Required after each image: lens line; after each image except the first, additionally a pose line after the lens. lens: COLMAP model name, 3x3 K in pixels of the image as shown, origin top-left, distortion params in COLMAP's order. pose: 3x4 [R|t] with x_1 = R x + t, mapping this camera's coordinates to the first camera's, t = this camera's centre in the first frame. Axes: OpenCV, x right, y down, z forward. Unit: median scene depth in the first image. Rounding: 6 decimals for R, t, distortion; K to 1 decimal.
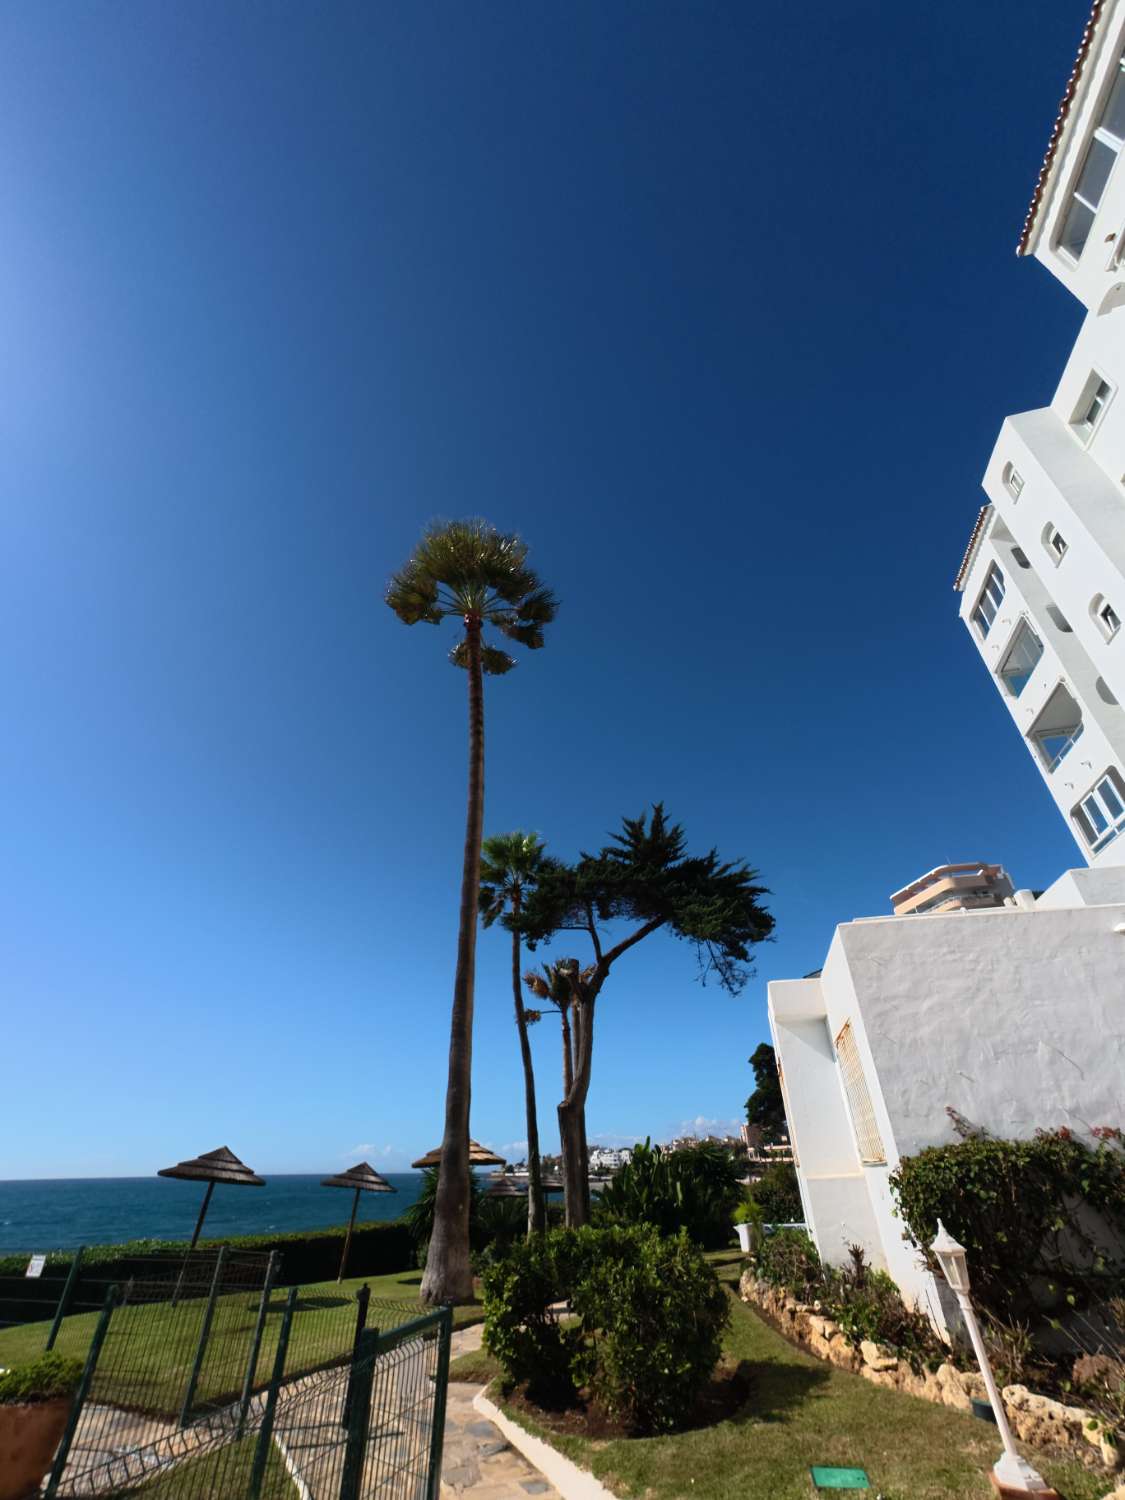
lens RADIAL K [[629.2, 0, 557.3], [0, 629.2, 747.9], [0, 0, 1]] dist [0.021184, 0.000159]
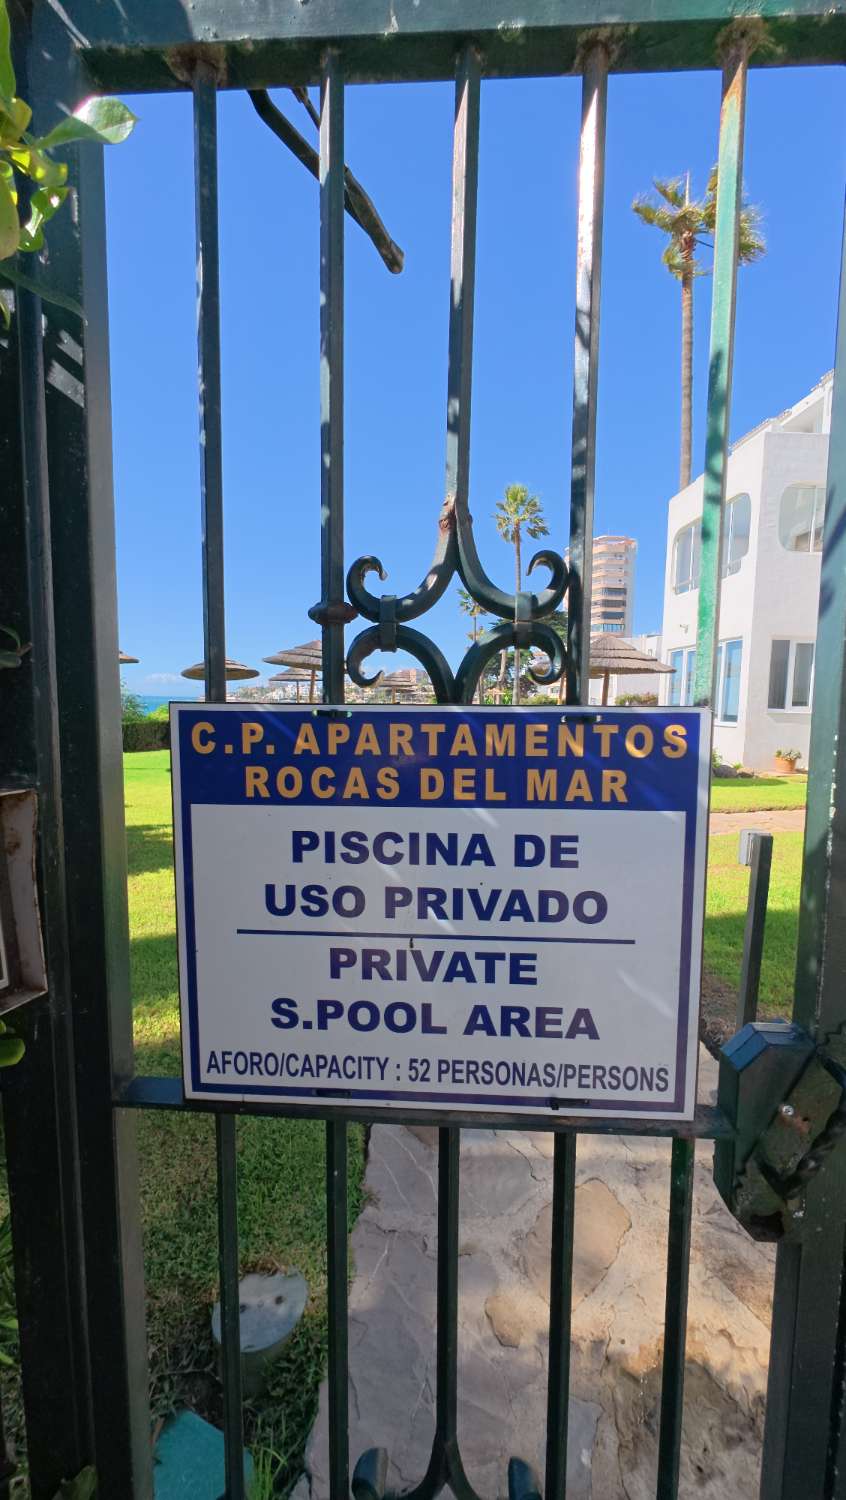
lens RADIAL K [[571.7, 0, 423.0], [0, 571.7, 750.0], [0, 0, 1]] dist [-0.002346, 0.000075]
pose [[0.952592, -0.008042, 0.304145, -1.171981], [-0.184300, 0.780124, 0.597863, -0.773278], [-0.242079, -0.625573, 0.741658, -1.201602]]
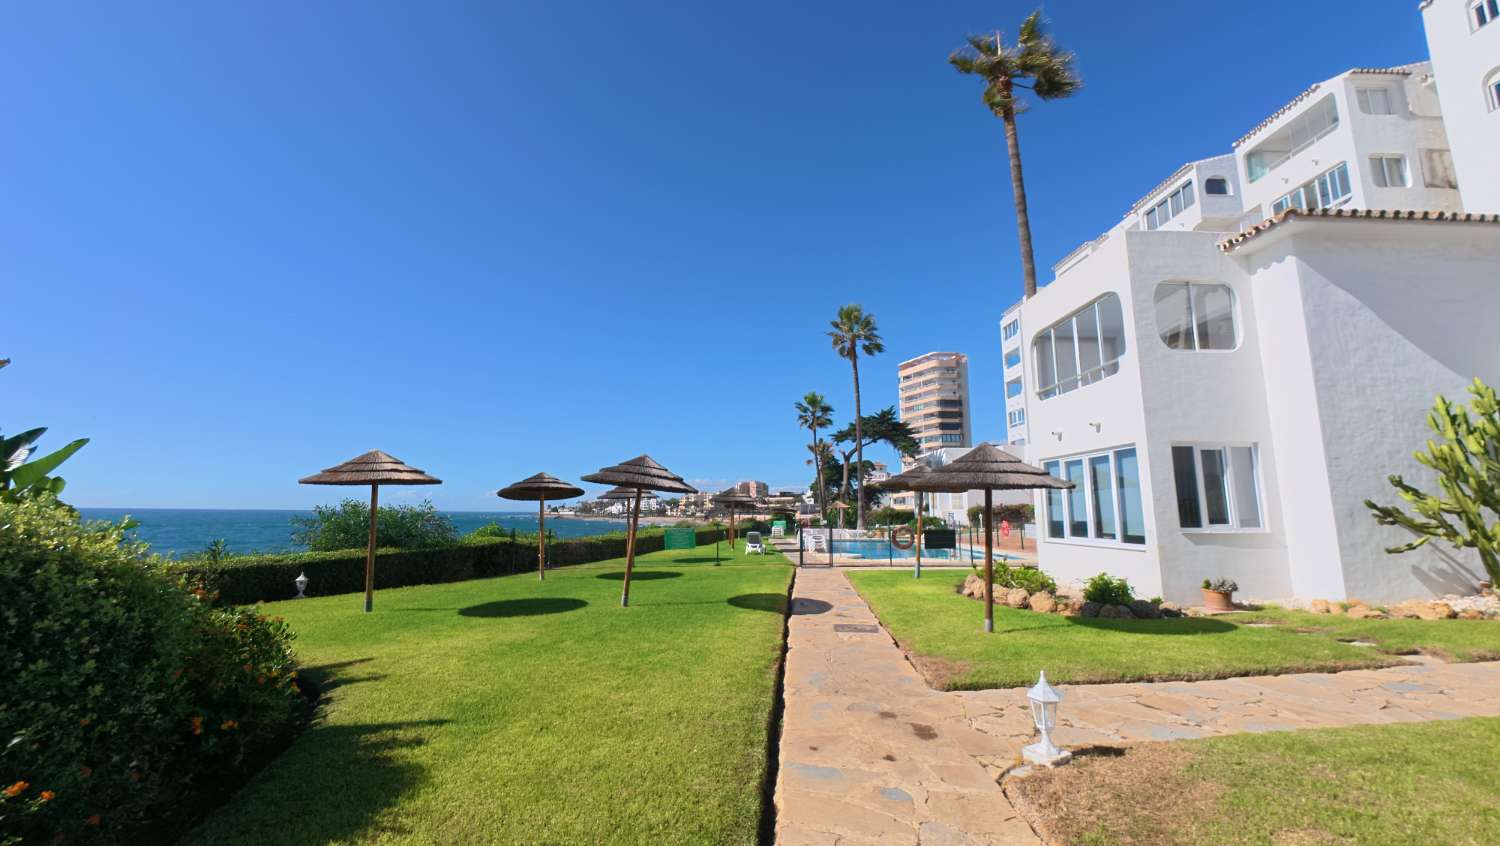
lens RADIAL K [[571.7, 0, 749.6], [0, 571.7, 426.3], [0, 0, 1]] dist [-0.002346, 0.000075]
pose [[0.959878, 0.048233, 0.276239, -1.156165], [-0.161024, 0.901300, 0.402156, -0.747610], [-0.229577, -0.430501, 0.872905, -1.151860]]
